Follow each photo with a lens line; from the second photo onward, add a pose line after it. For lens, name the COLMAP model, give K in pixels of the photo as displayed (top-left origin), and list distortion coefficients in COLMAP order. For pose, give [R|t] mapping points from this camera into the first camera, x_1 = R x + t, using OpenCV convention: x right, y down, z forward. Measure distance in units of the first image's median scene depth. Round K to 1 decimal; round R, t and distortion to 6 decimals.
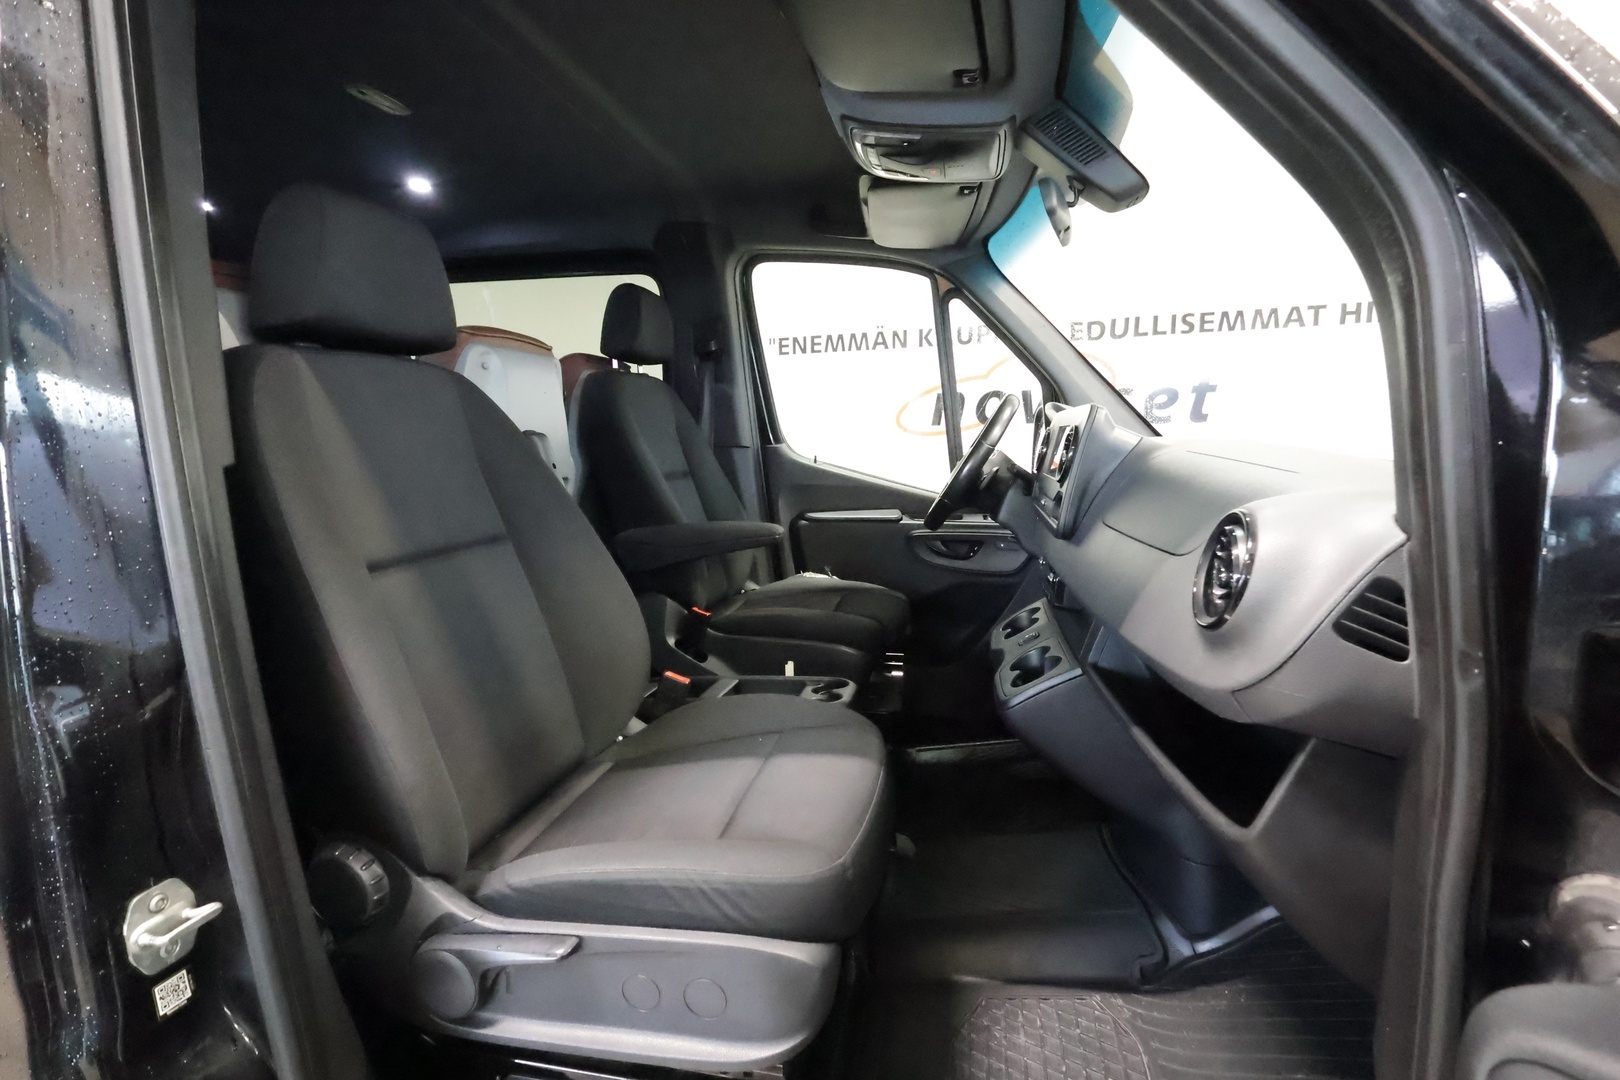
lens RADIAL K [[751.5, 0, 813.4], [0, 751.5, 544.0], [0, 0, 1]] dist [0.001559, 0.000887]
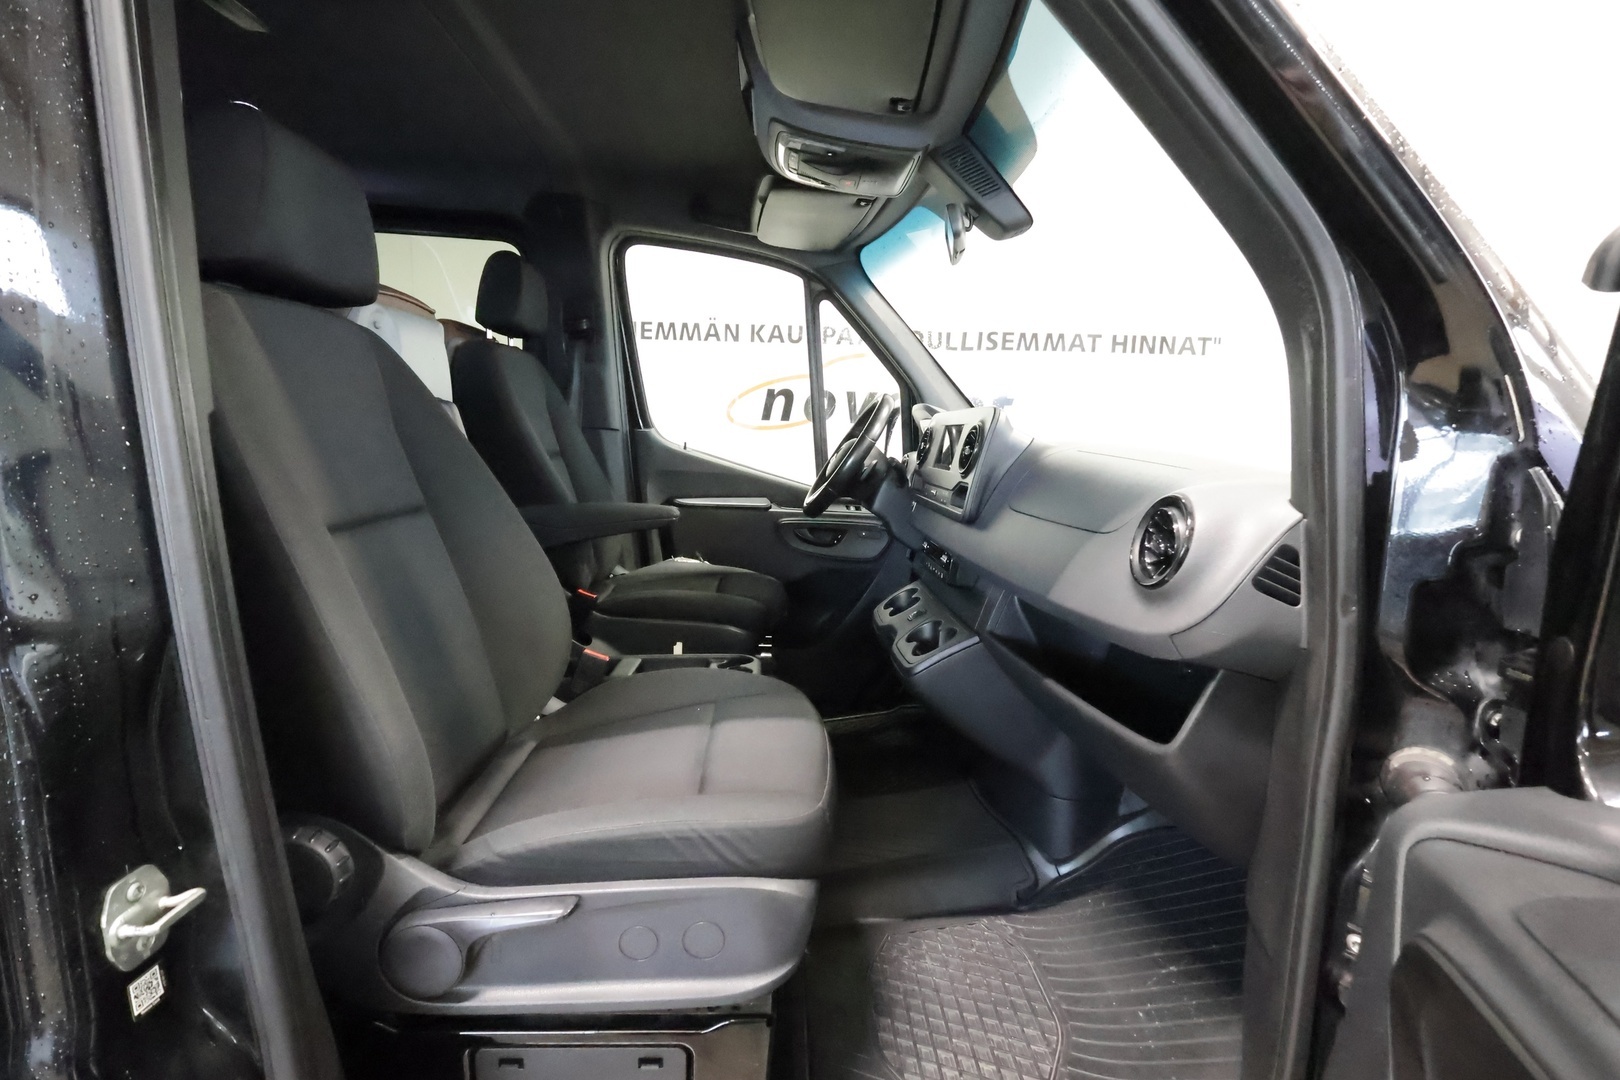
lens RADIAL K [[751.5, 0, 813.4], [0, 751.5, 544.0], [0, 0, 1]] dist [0.001559, 0.000887]
pose [[0.967177, 0.016170, 0.253589, -0.187622], [-0.018250, 0.999816, 0.005852, 0.022301], [-0.253447, -0.010288, 0.967294, -0.046965]]
